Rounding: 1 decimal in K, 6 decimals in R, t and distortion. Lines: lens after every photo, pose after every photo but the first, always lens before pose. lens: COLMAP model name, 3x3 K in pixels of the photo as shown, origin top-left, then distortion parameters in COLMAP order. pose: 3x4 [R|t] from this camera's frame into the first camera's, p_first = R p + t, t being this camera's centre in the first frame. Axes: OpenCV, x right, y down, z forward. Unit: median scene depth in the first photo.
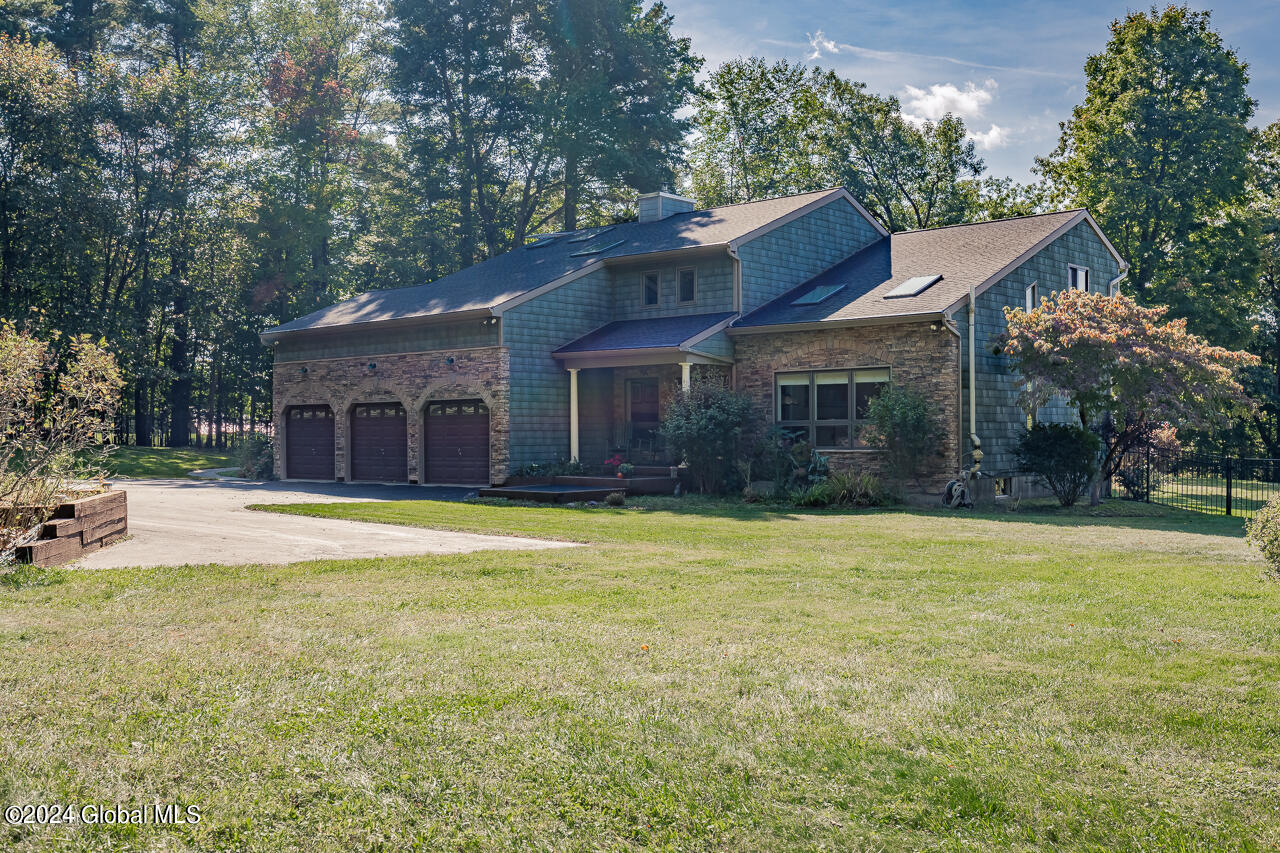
lens RADIAL K [[1282.2, 0, 640.0], [0, 1282.2, 426.5], [0, 0, 1]] dist [0.001747, 0.000676]
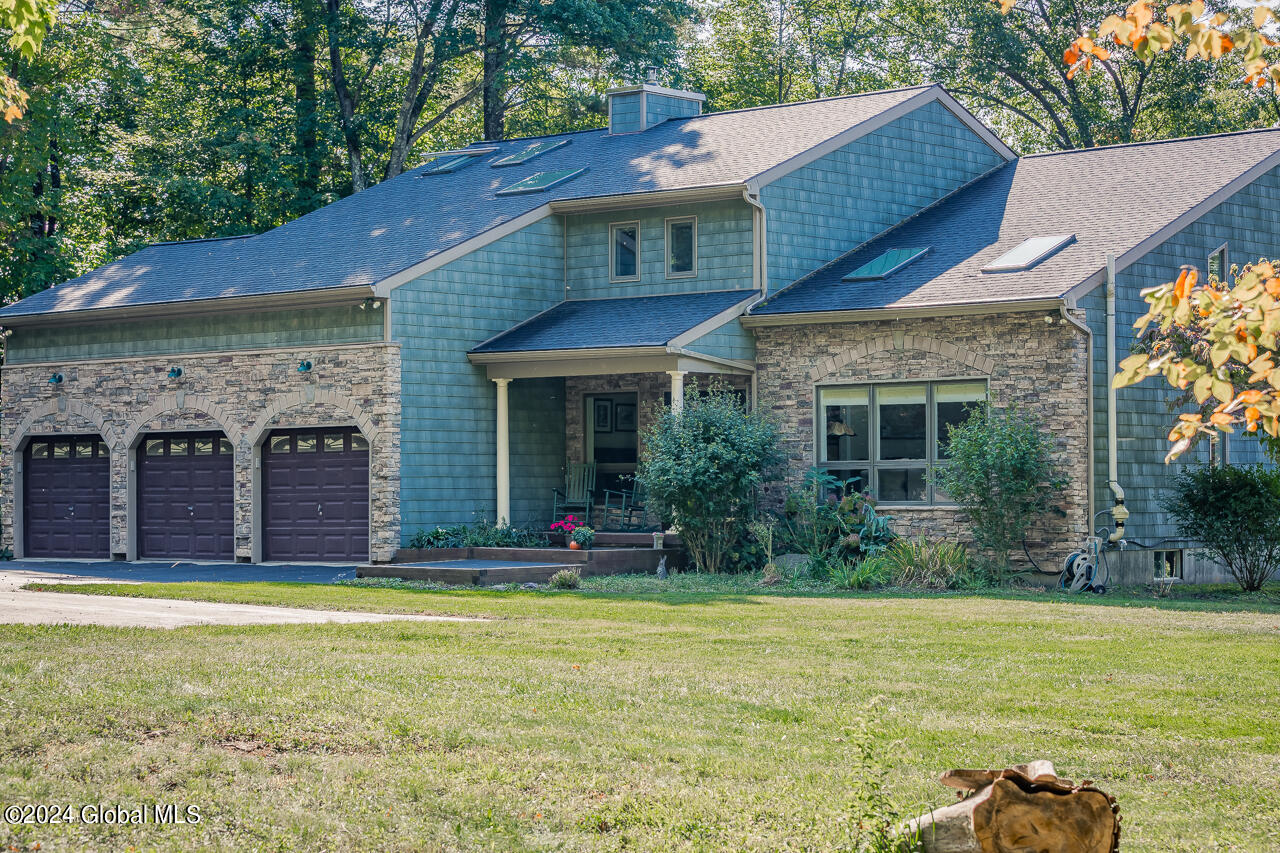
lens RADIAL K [[2608.8, 0, 640.0], [0, 2608.8, 426.5], [0, 0, 1]] dist [0.213575, 0.009746]
pose [[0.999993, 0.000564, 0.003716, 0.011885], [-0.000496, 0.999833, -0.018287, 0.002036], [-0.003726, 0.018285, 0.999826, -0.296105]]
